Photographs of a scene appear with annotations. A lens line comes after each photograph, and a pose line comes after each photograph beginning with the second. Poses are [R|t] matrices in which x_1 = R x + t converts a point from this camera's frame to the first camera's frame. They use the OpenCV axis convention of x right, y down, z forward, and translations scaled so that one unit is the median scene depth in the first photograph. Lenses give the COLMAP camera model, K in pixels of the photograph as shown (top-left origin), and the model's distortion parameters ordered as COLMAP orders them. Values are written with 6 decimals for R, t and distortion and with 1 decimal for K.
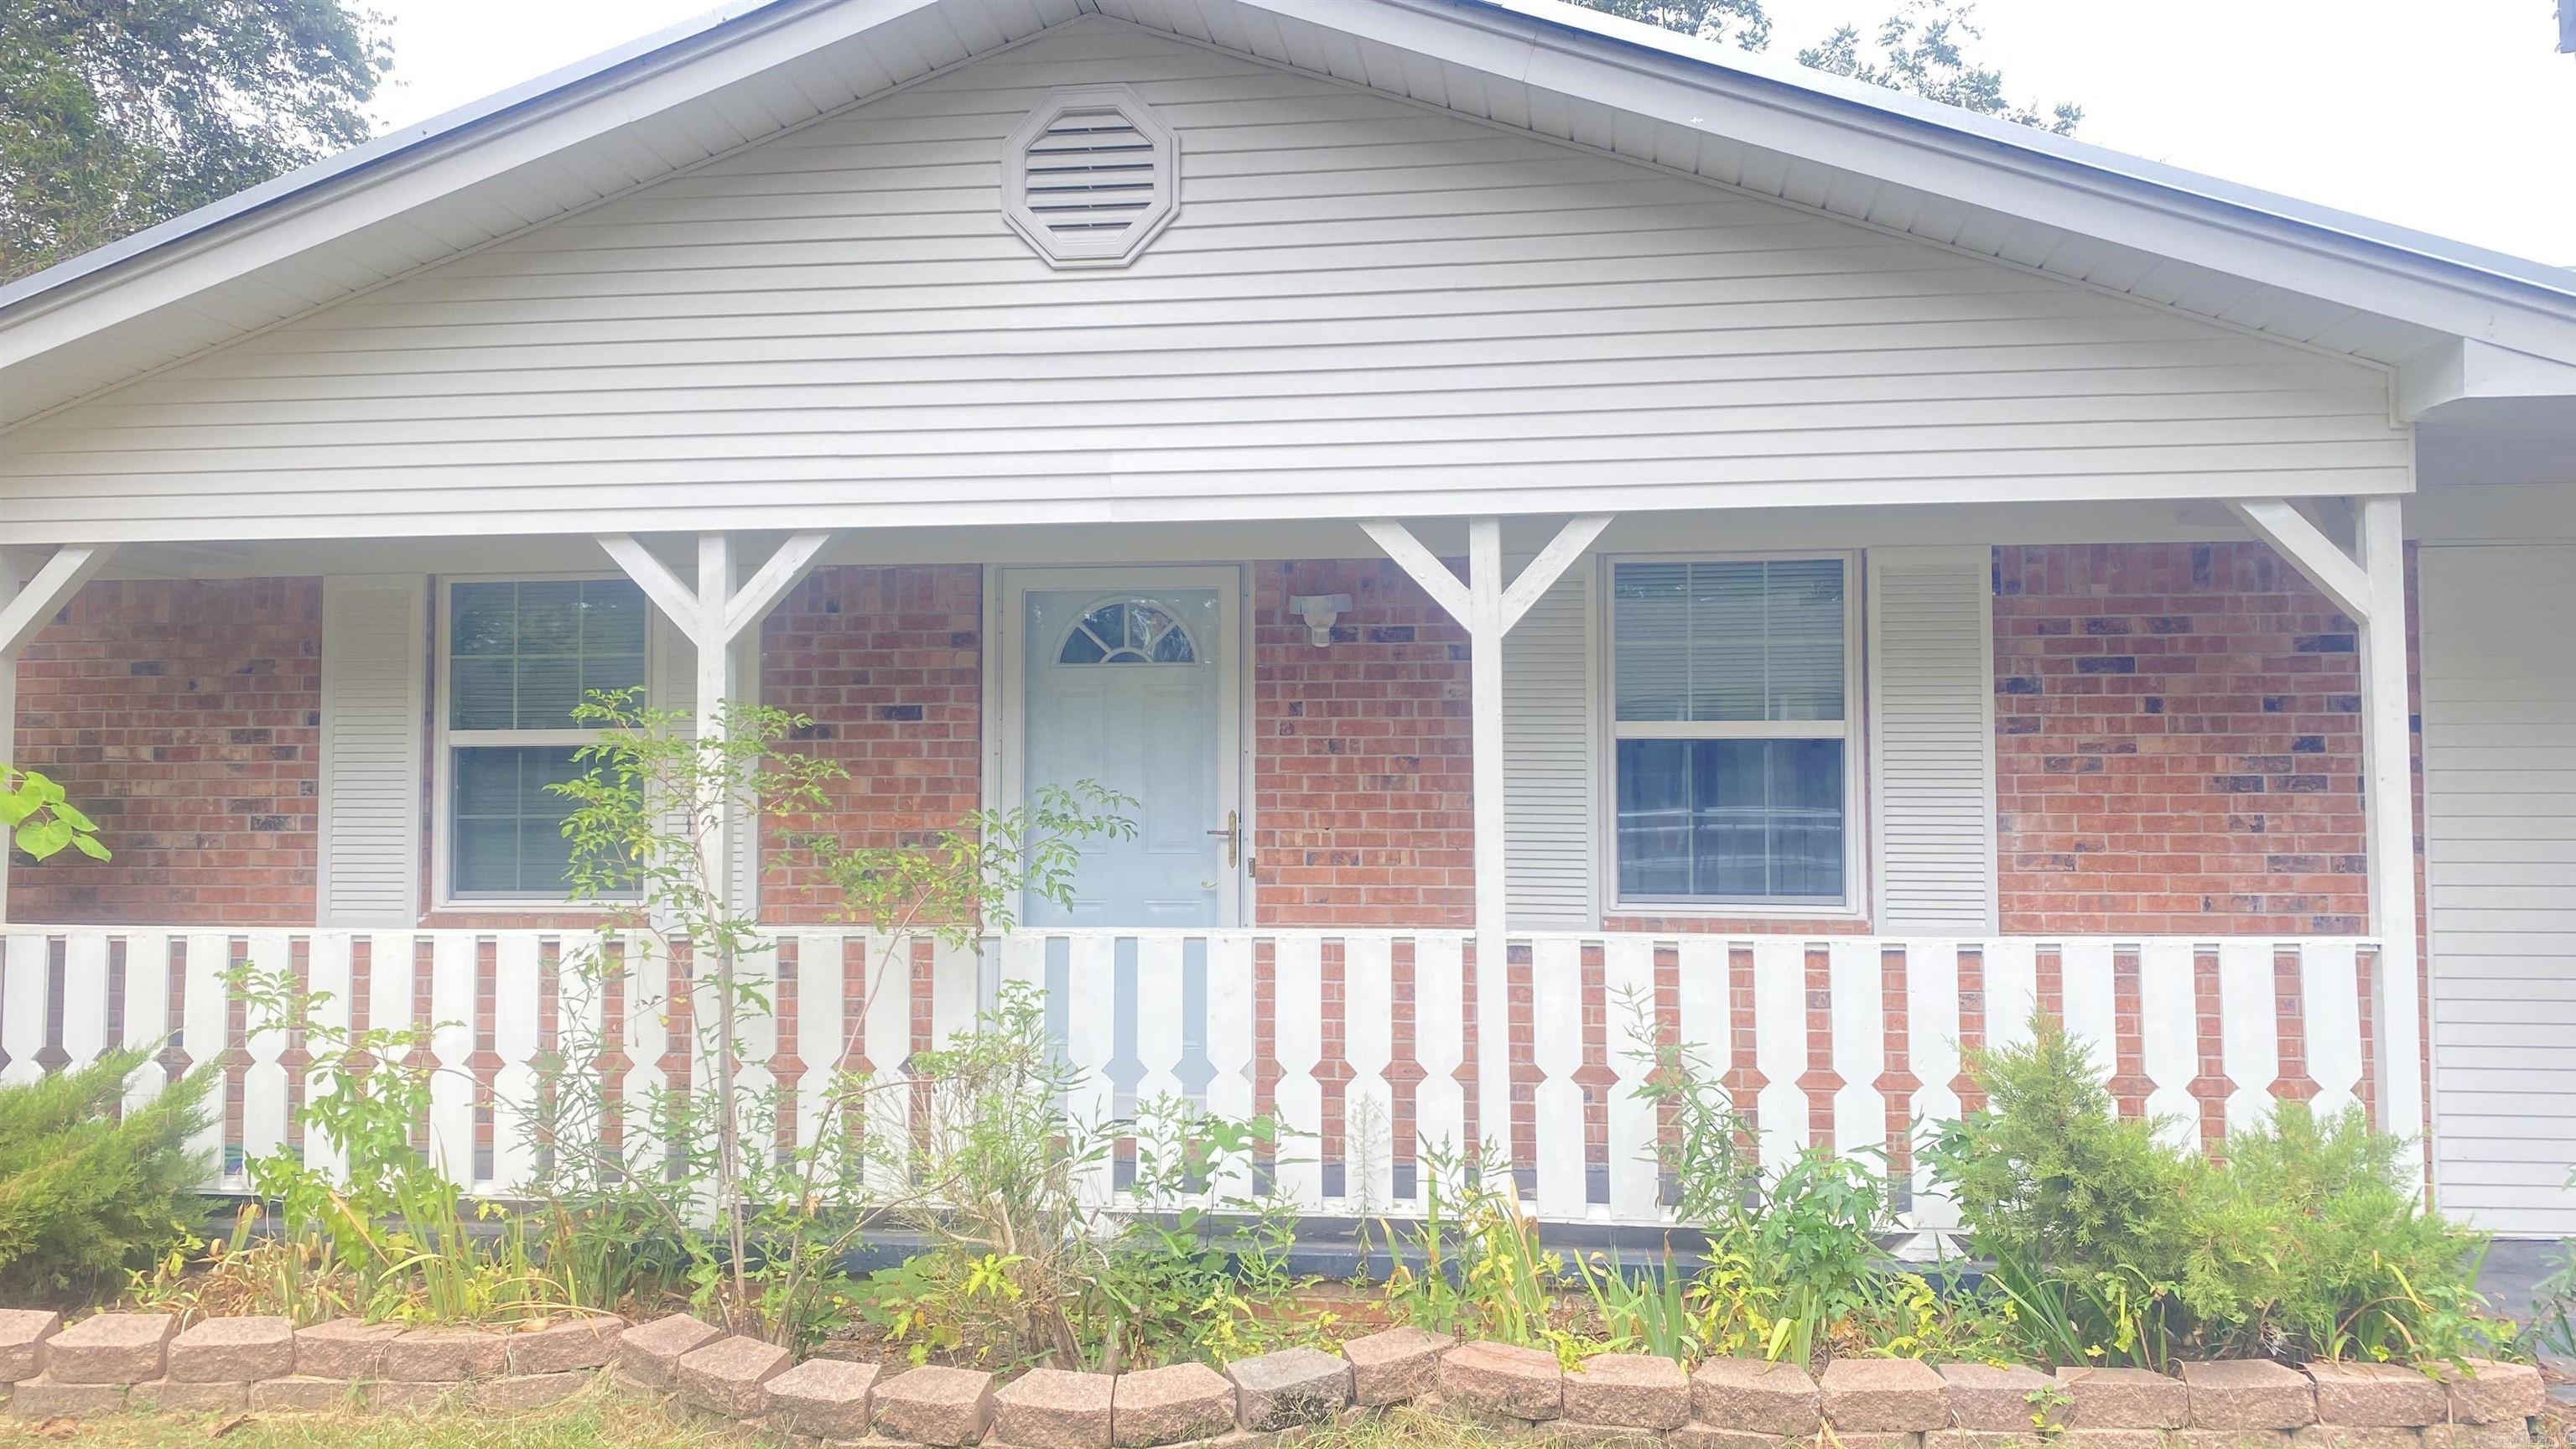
lens RADIAL K [[1939.4, 0, 1287.3], [0, 1939.4, 664.4], [0, 0, 1]] dist [0.006455, -0.000001]
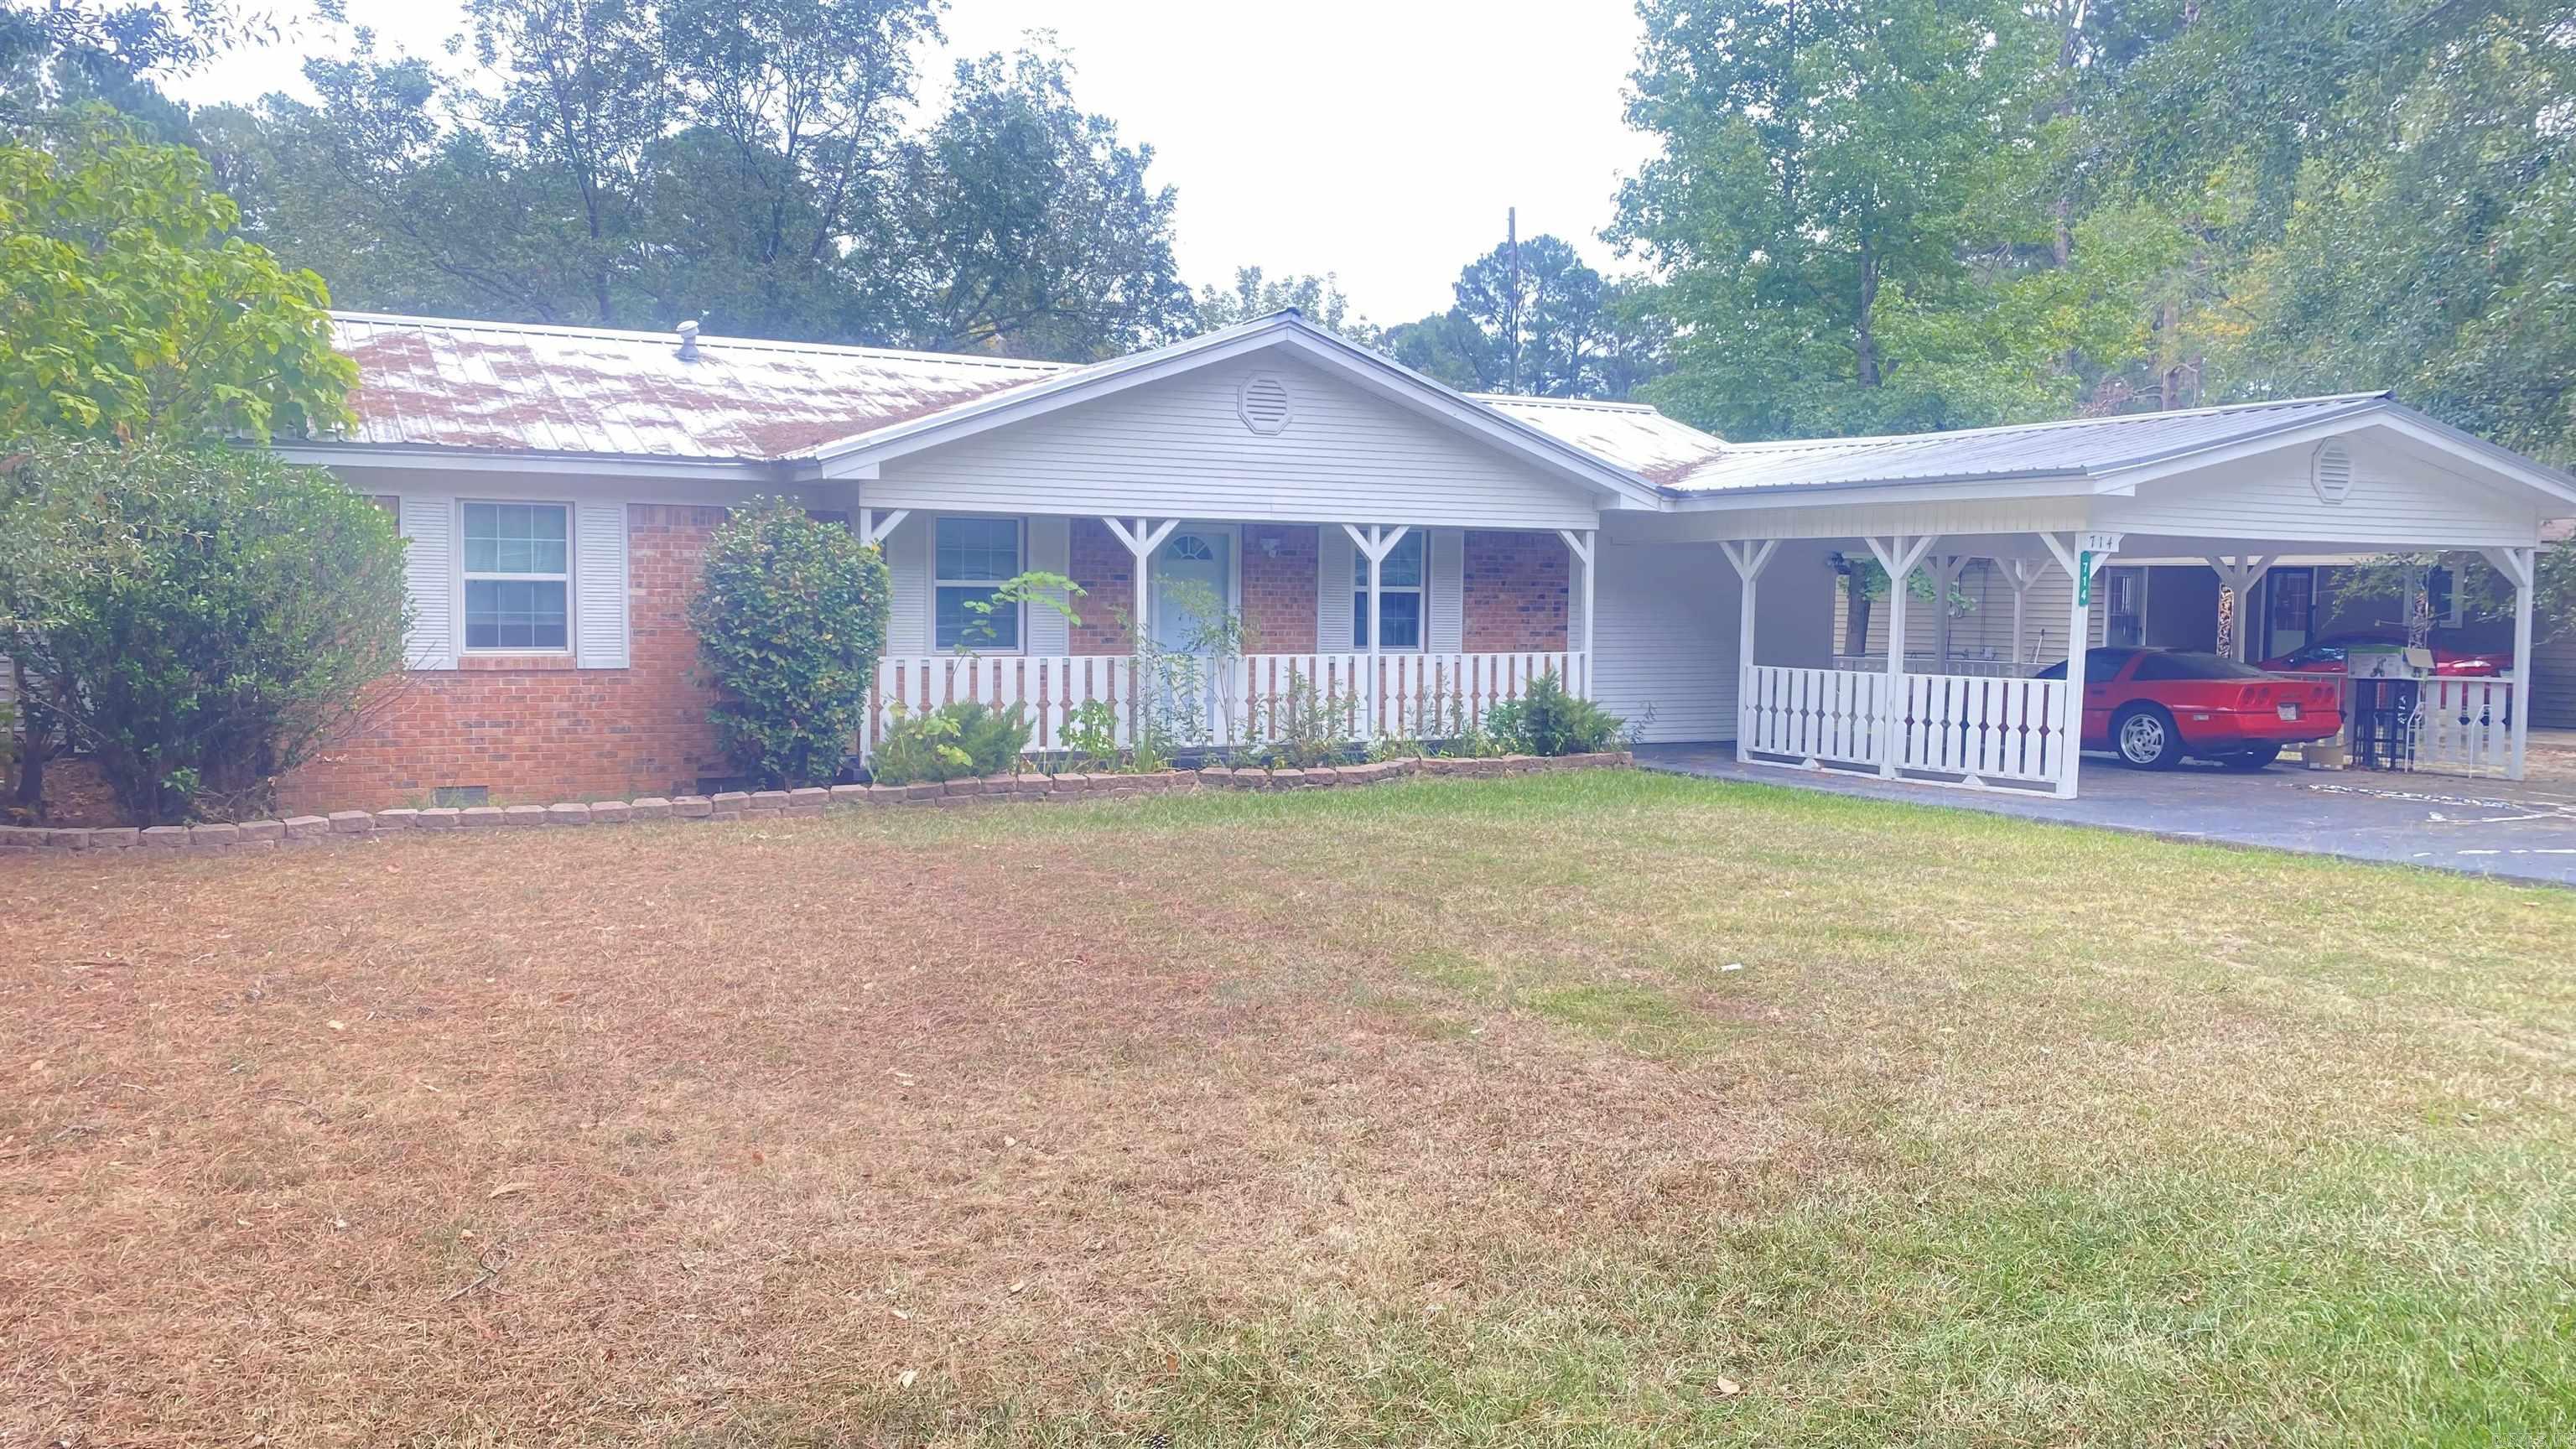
lens RADIAL K [[1968.0, 0, 1288.0], [0, 1968.0, 724.5], [0, 0, 1]] dist [0.032341, -0.006092]
pose [[0.811500, -0.029007, 0.583632, -1.858032], [-0.045442, 0.992610, 0.112518, -0.103804], [-0.582583, -0.117830, 0.804185, -1.509138]]
